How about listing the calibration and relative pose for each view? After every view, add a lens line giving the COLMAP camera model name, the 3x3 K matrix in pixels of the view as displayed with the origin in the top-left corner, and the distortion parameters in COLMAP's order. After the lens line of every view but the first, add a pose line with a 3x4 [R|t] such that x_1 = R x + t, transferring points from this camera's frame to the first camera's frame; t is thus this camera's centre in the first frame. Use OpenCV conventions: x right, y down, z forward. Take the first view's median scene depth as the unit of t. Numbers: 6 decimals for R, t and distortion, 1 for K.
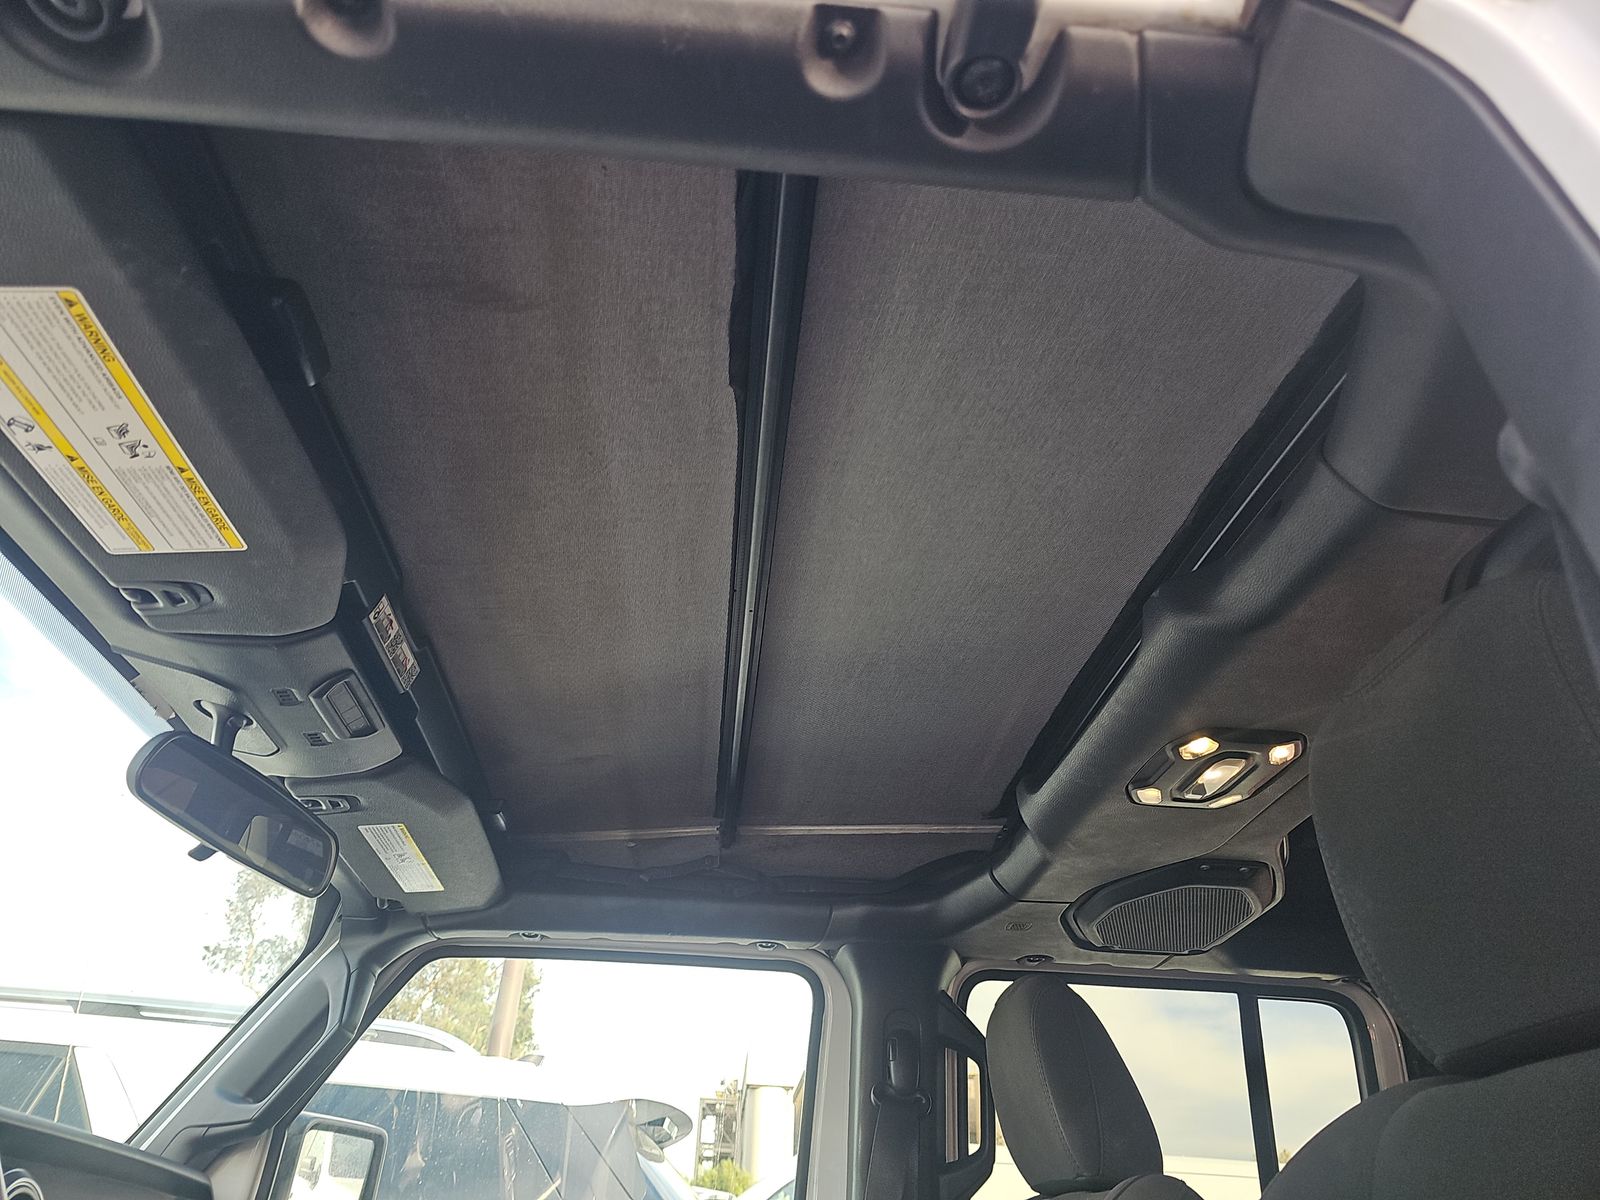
lens RADIAL K [[1050.7, 0, 792.3], [0, 1050.7, 604.2], [0, 0, 1]] dist [0.042718, -0.046506]
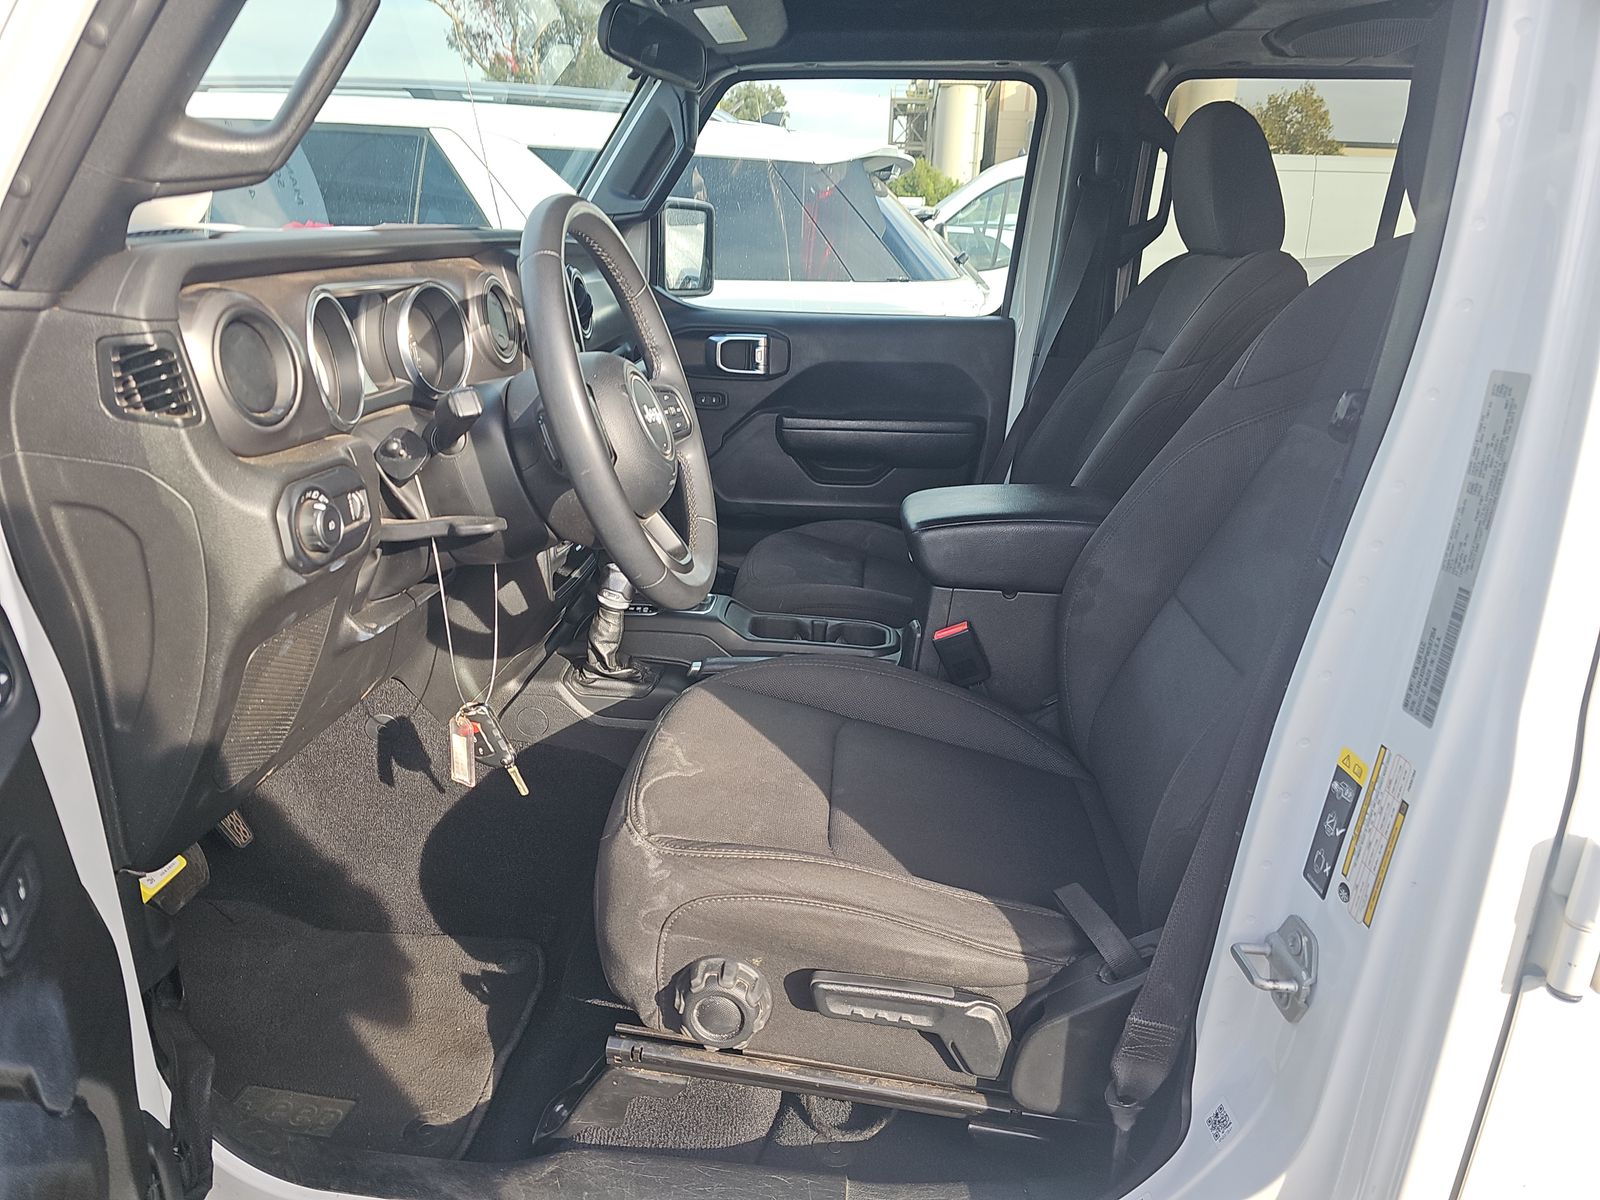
lens RADIAL K [[1064.2, 0, 776.1], [0, 1064.2, 596.8], [0, 0, 1]] dist [0.044583, -0.057309]
pose [[0.984170, 0.045911, -0.171174, -0.041379], [0.101643, 0.644996, 0.757396, -0.244448], [0.145180, -0.762805, 0.630120, -0.283646]]
